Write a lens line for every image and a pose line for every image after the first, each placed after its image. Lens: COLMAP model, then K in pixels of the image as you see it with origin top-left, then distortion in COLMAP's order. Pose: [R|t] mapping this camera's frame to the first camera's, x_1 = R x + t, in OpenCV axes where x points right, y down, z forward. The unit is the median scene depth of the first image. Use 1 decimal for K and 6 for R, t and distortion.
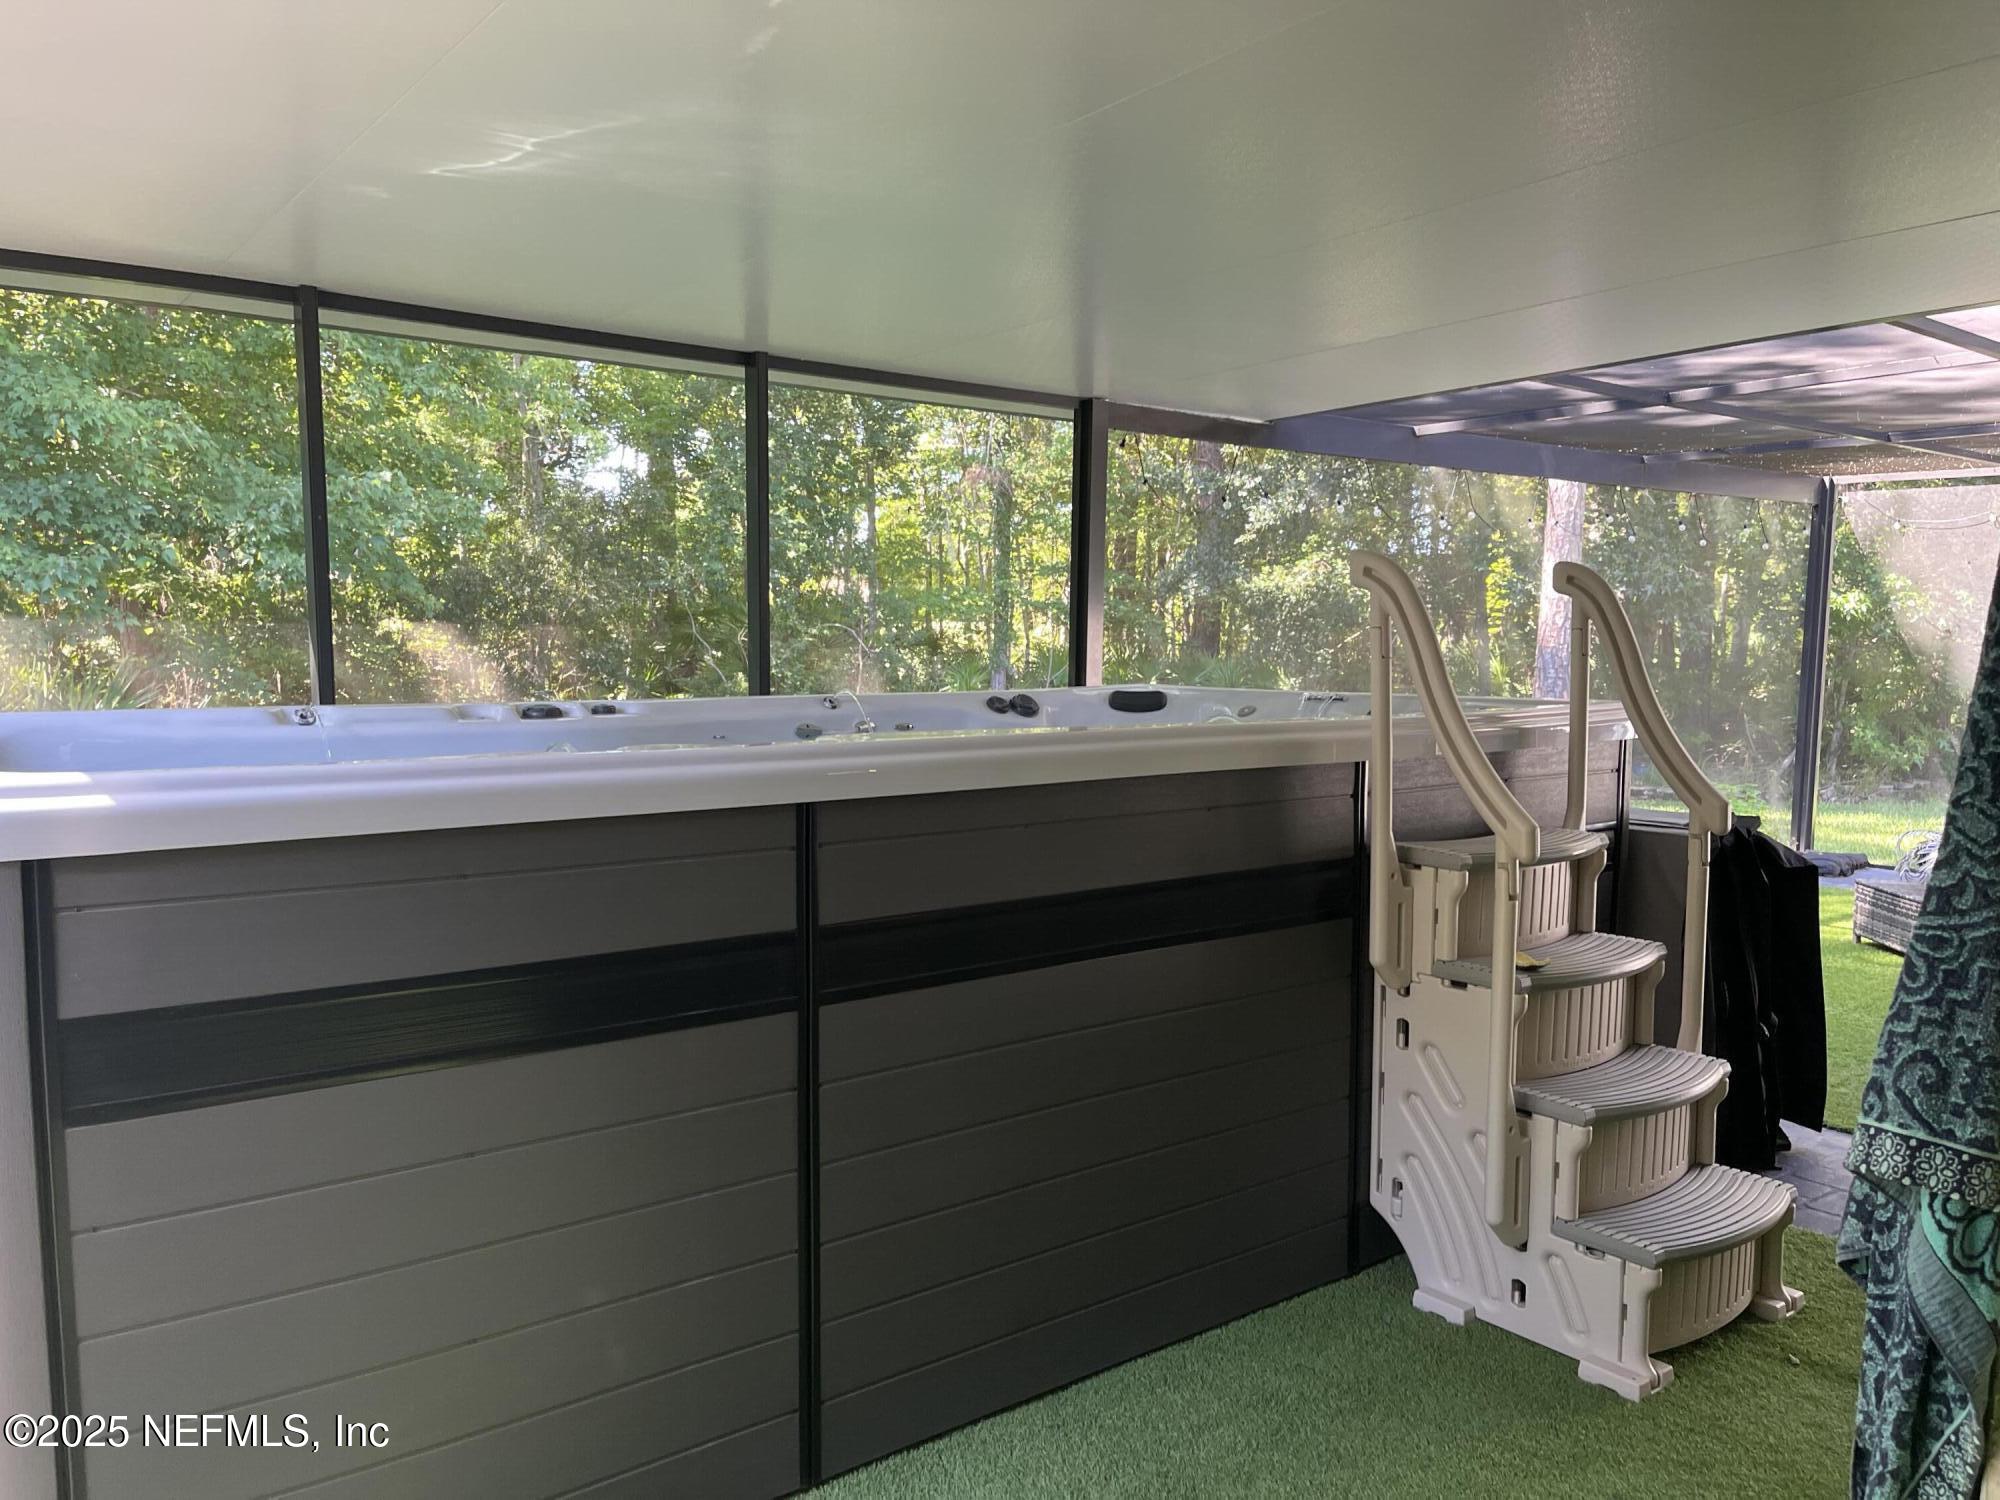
lens RADIAL K [[1471.5, 0, 995.7], [0, 1471.5, 746.7], [0, 0, 1]] dist [0.073461, -0.121084]
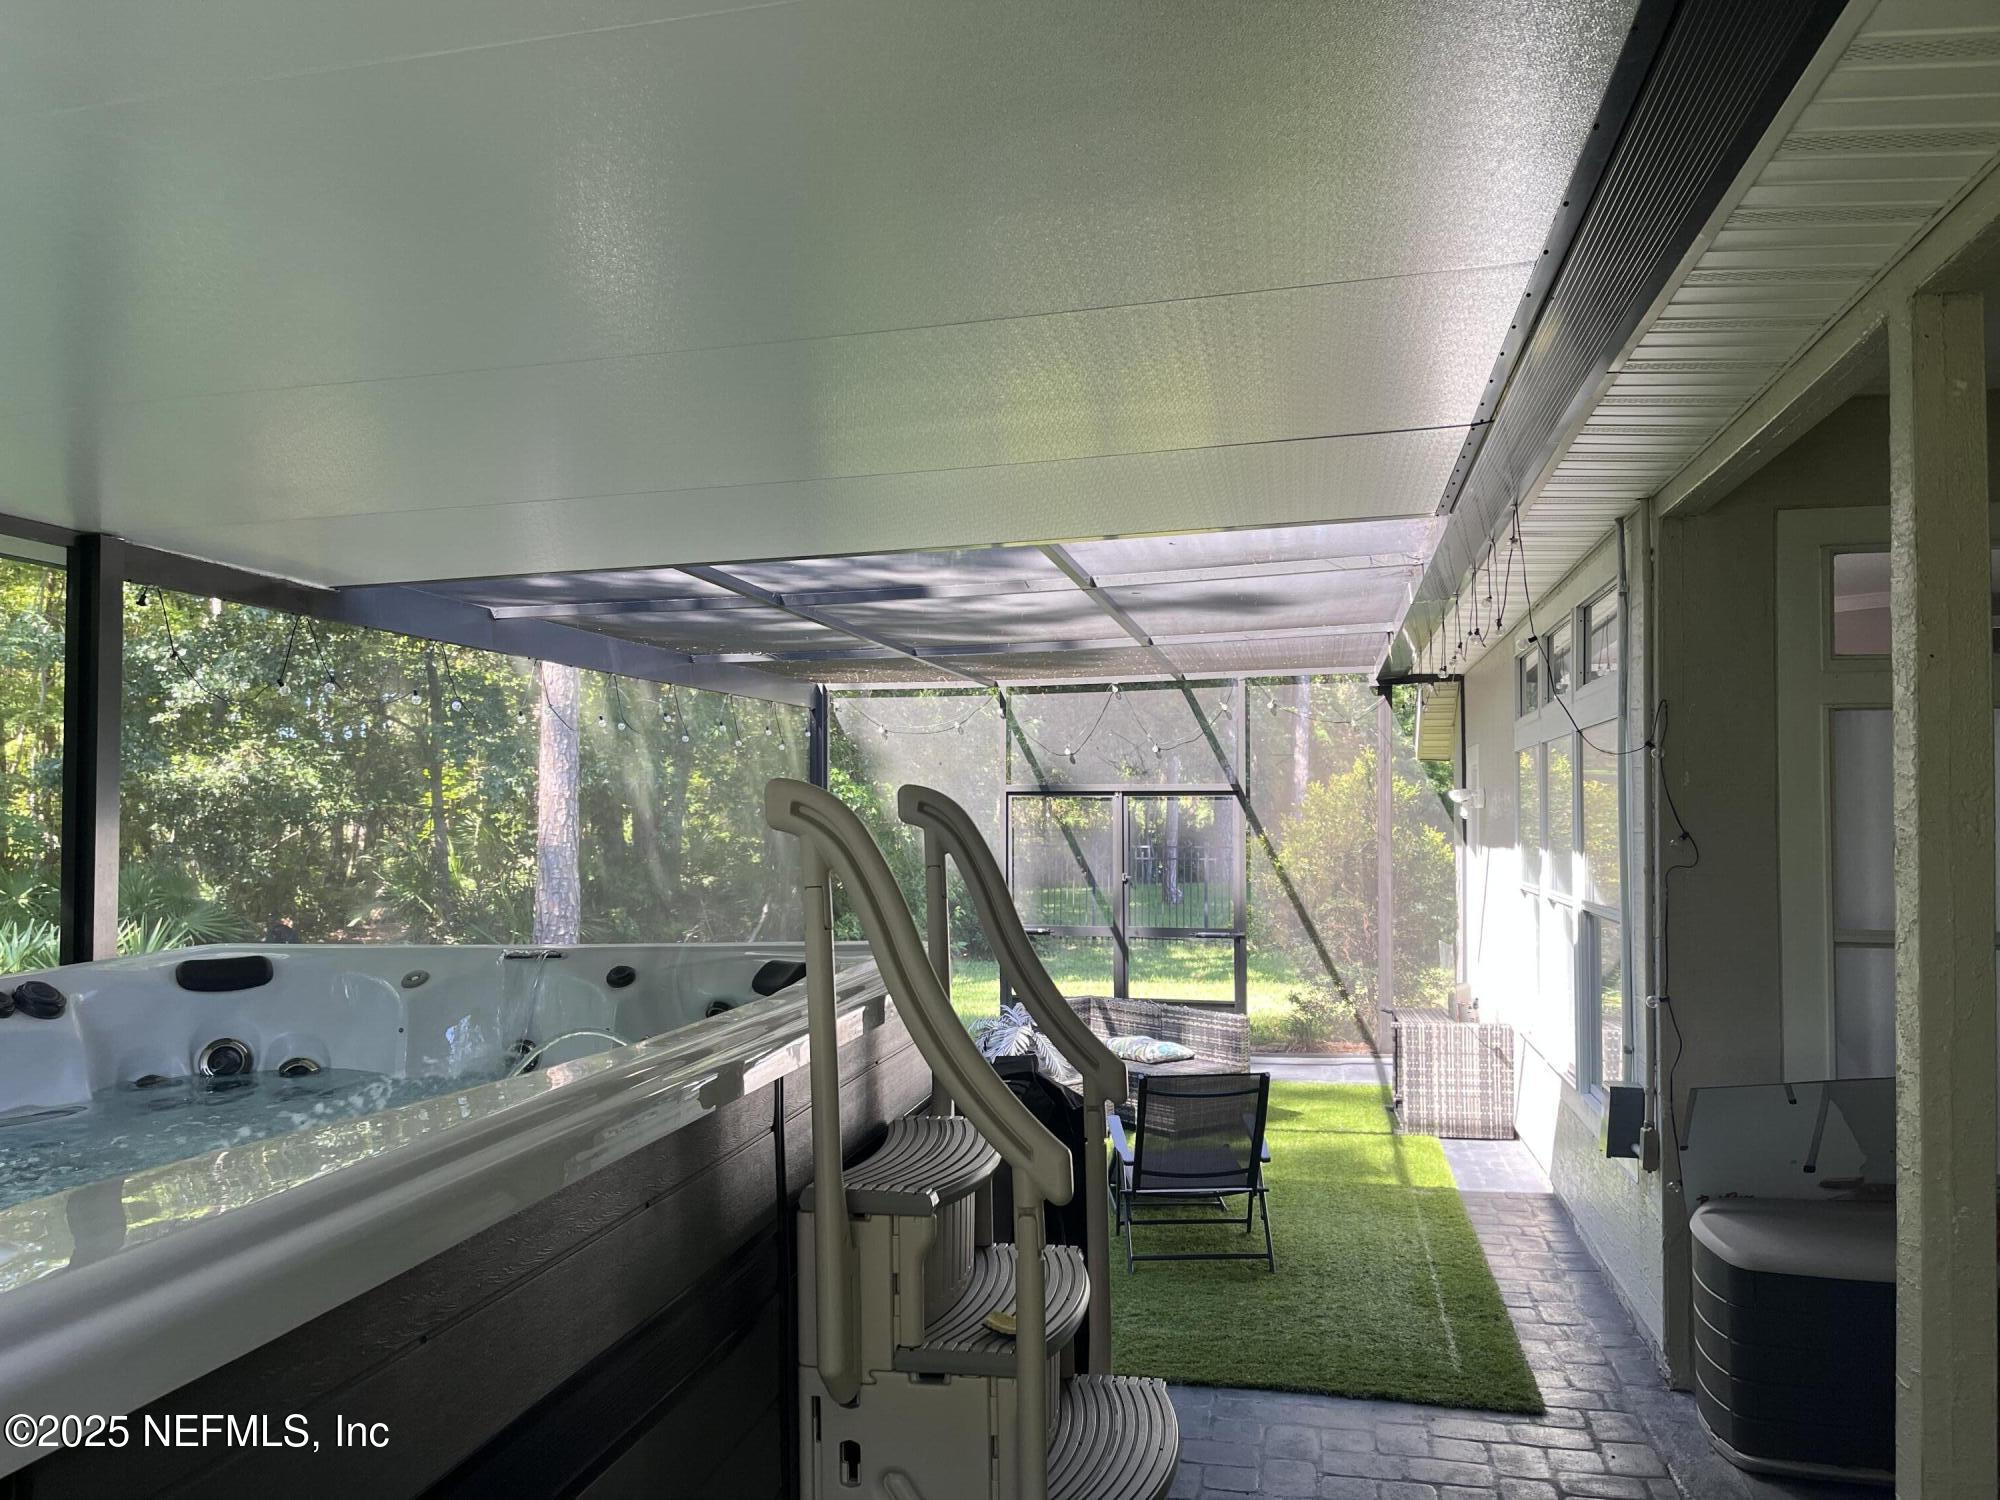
lens RADIAL K [[1471.5, 0, 995.7], [0, 1471.5, 746.7], [0, 0, 1]] dist [0.073461, -0.121084]
pose [[0.753292, 0.013073, 0.657556, -0.065708], [0.068519, 0.992802, -0.098233, -0.032383], [-0.654107, 0.119053, 0.746974, 0.180715]]
